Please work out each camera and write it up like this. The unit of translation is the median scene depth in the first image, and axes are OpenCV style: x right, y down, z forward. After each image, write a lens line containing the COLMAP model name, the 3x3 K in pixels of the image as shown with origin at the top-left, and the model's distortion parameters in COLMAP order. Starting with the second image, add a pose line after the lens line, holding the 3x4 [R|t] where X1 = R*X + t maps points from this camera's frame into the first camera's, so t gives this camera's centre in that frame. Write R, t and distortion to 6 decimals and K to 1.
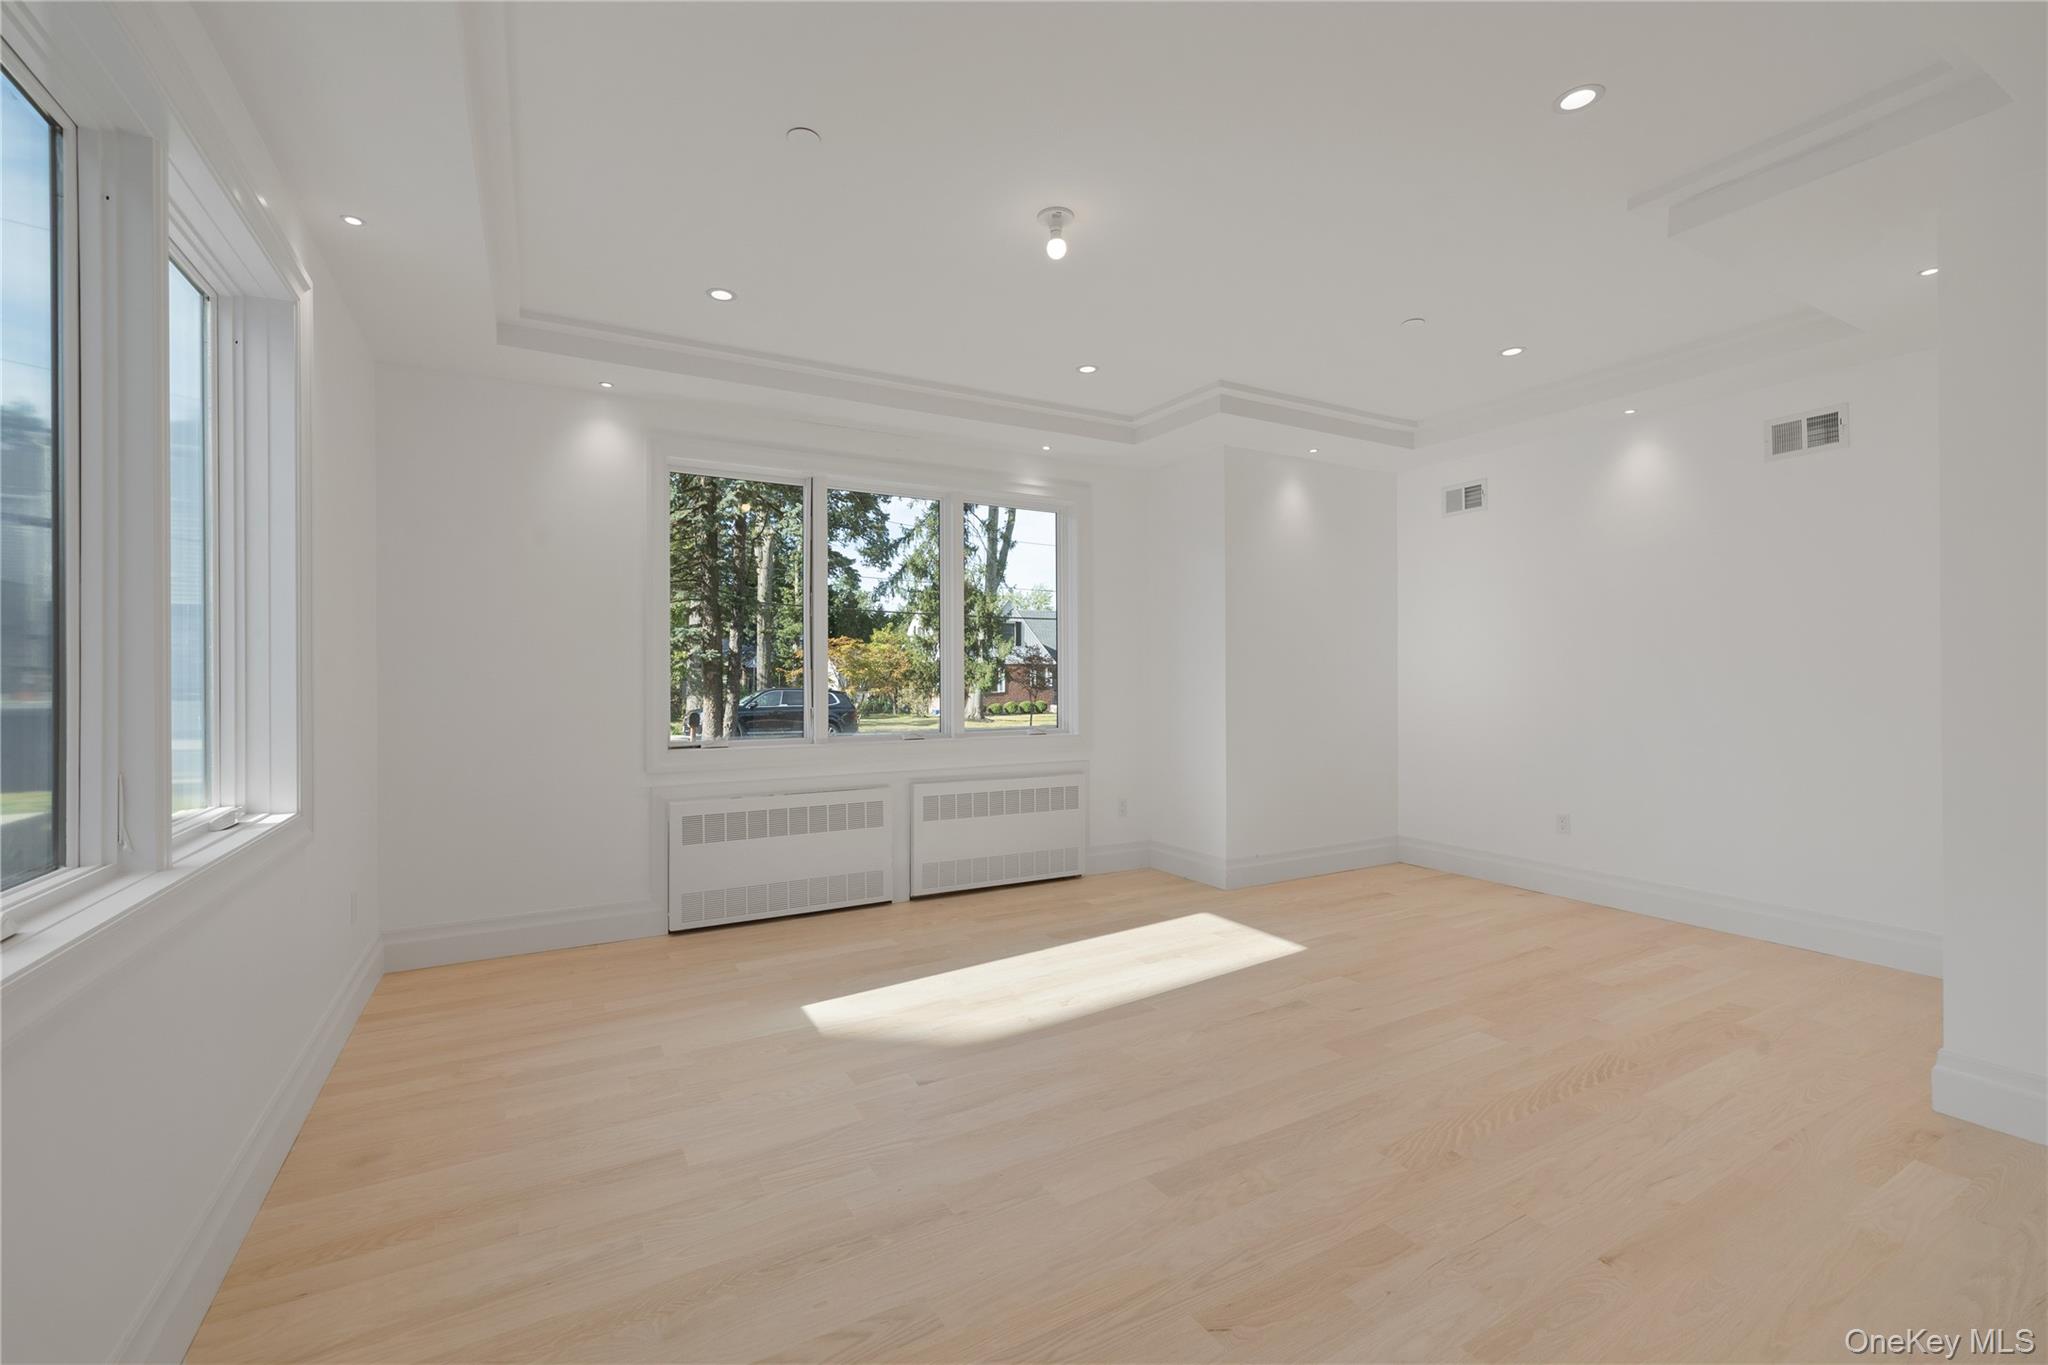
lens RADIAL K [[883.8, 0, 995.6], [0, 883.8, 673.6], [0, 0, 1]] dist [0.003537, 0.000226]
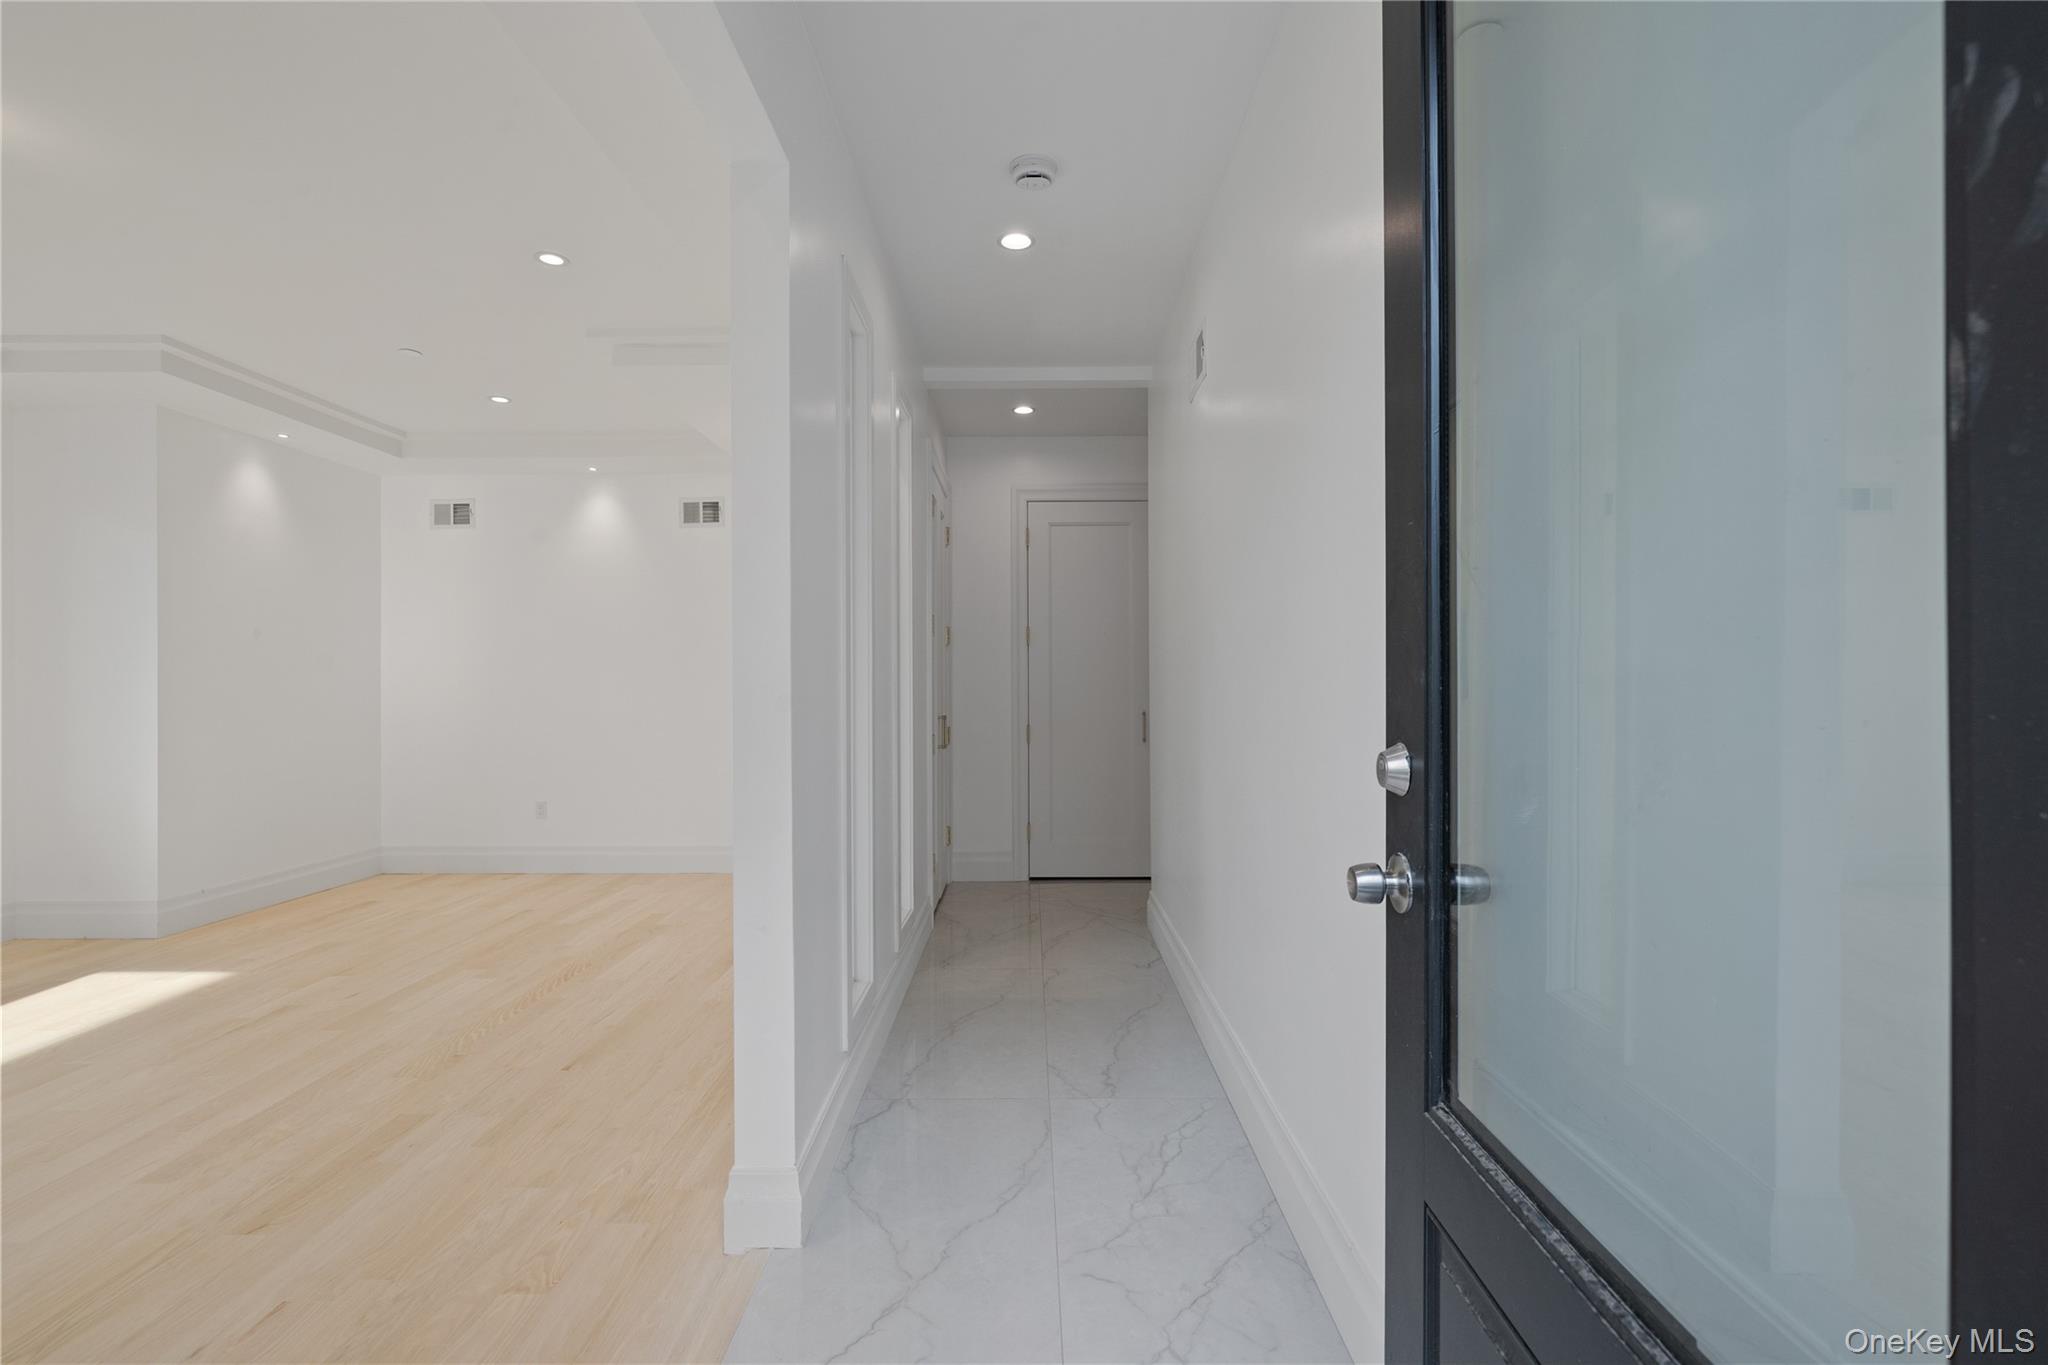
lens RADIAL K [[898.7, 0, 1014.9], [0, 898.7, 679.8], [0, 0, 1]] dist [-0.001506, -0.000031]
pose [[0.493403, 0.005255, 0.869785, -0.089999], [0.000860, 0.999978, -0.006529, 0.008746], [-0.869800, 0.003969, 0.493388, -0.141647]]
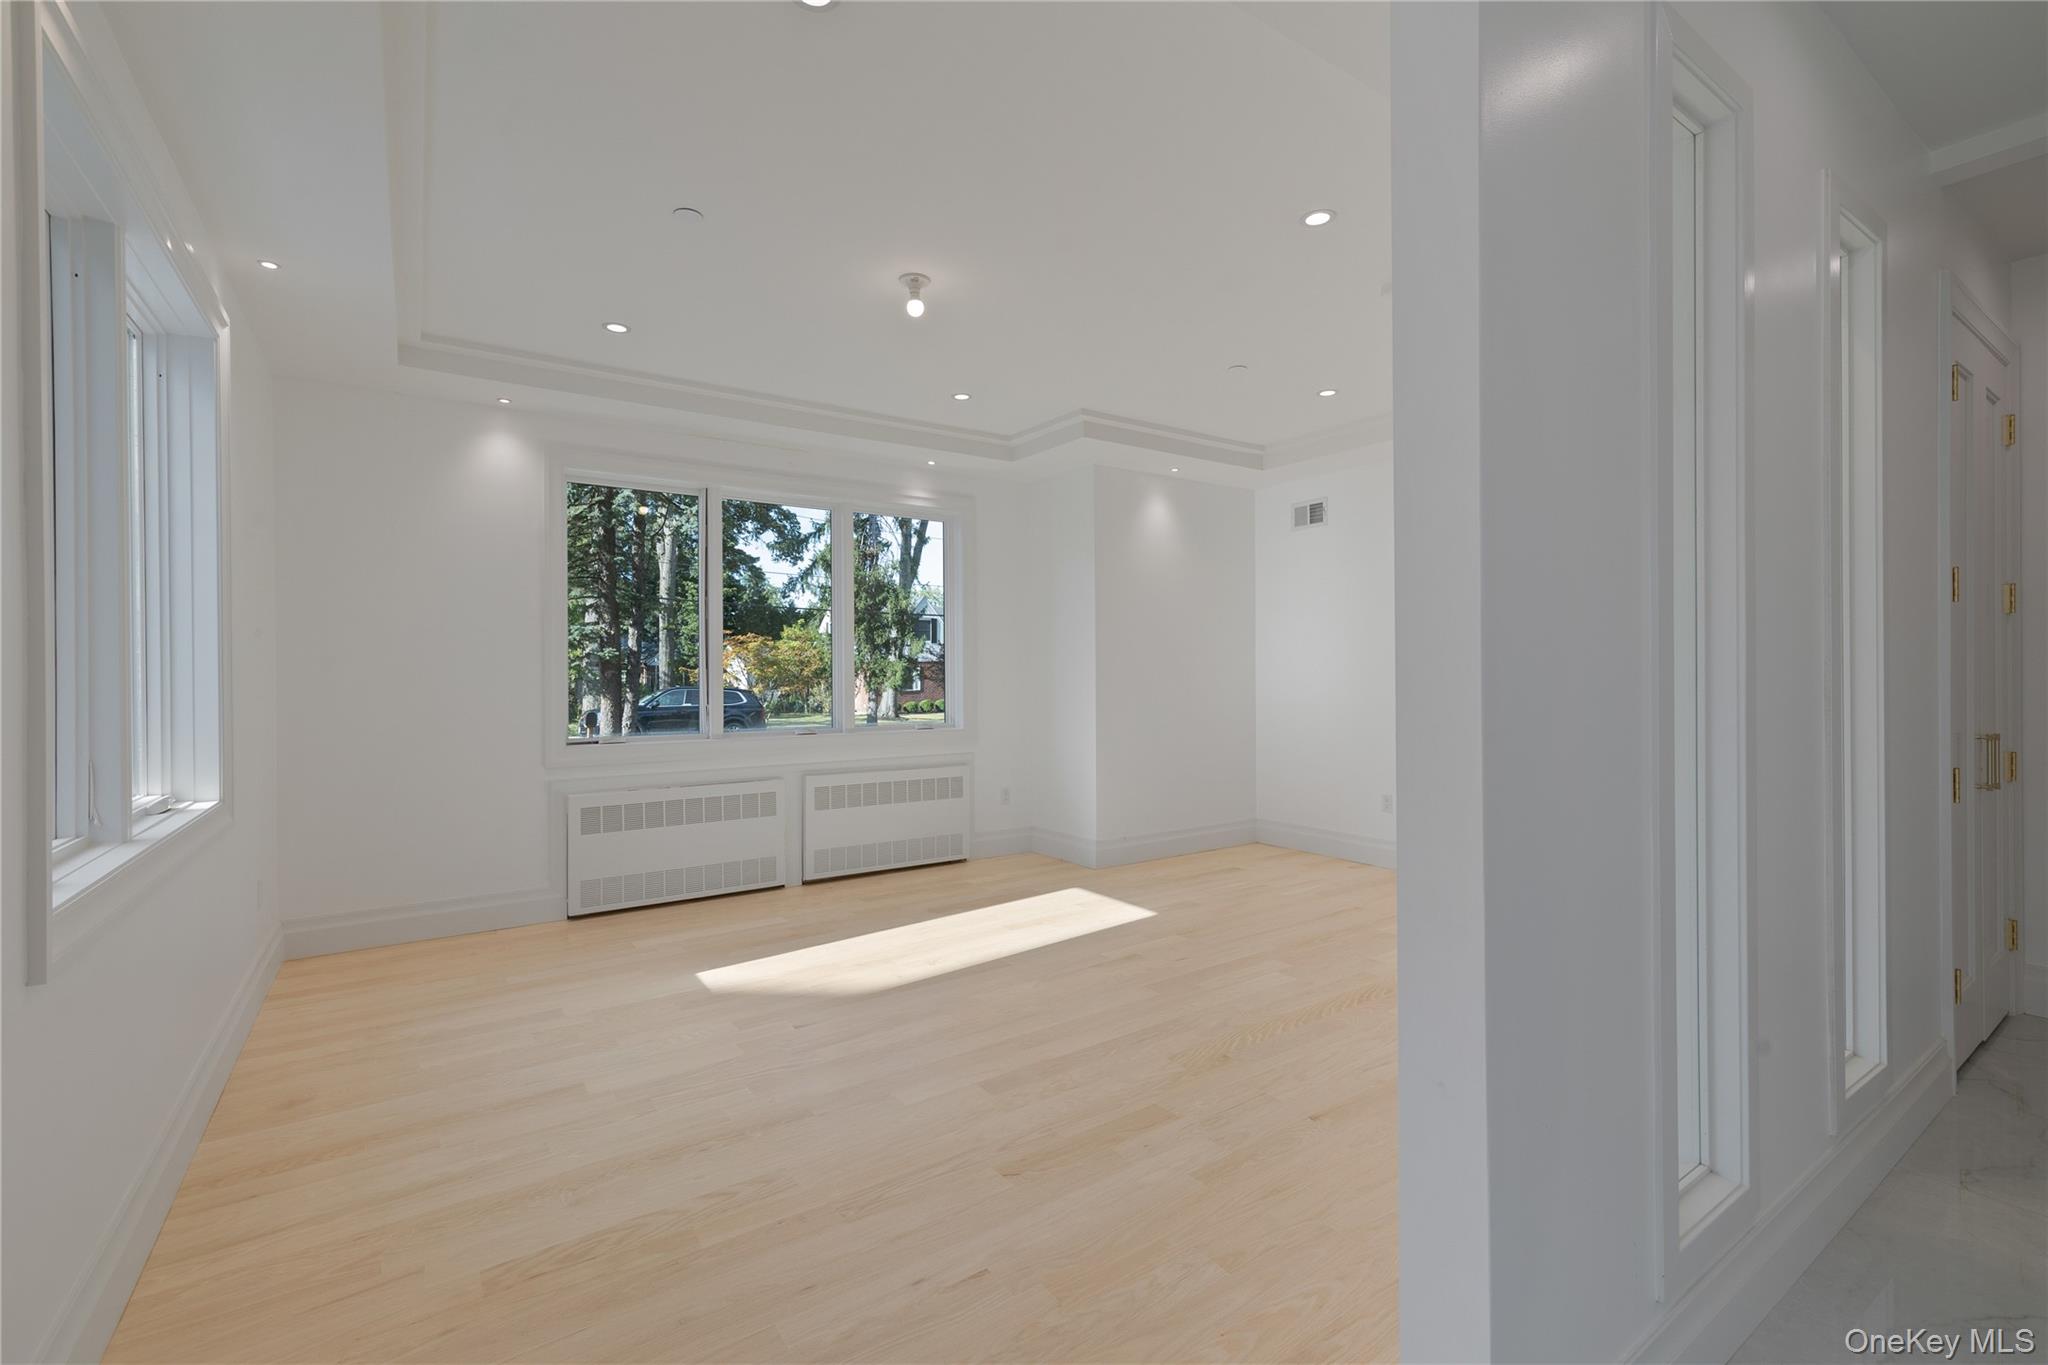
lens RADIAL K [[883.8, 0, 995.6], [0, 883.8, 673.6], [0, 0, 1]] dist [0.003537, 0.000226]
pose [[0.994935, -0.002537, 0.100486, 0.031049], [0.002281, 0.999994, 0.002667, -0.001315], [-0.100492, -0.002424, 0.994935, -0.093954]]
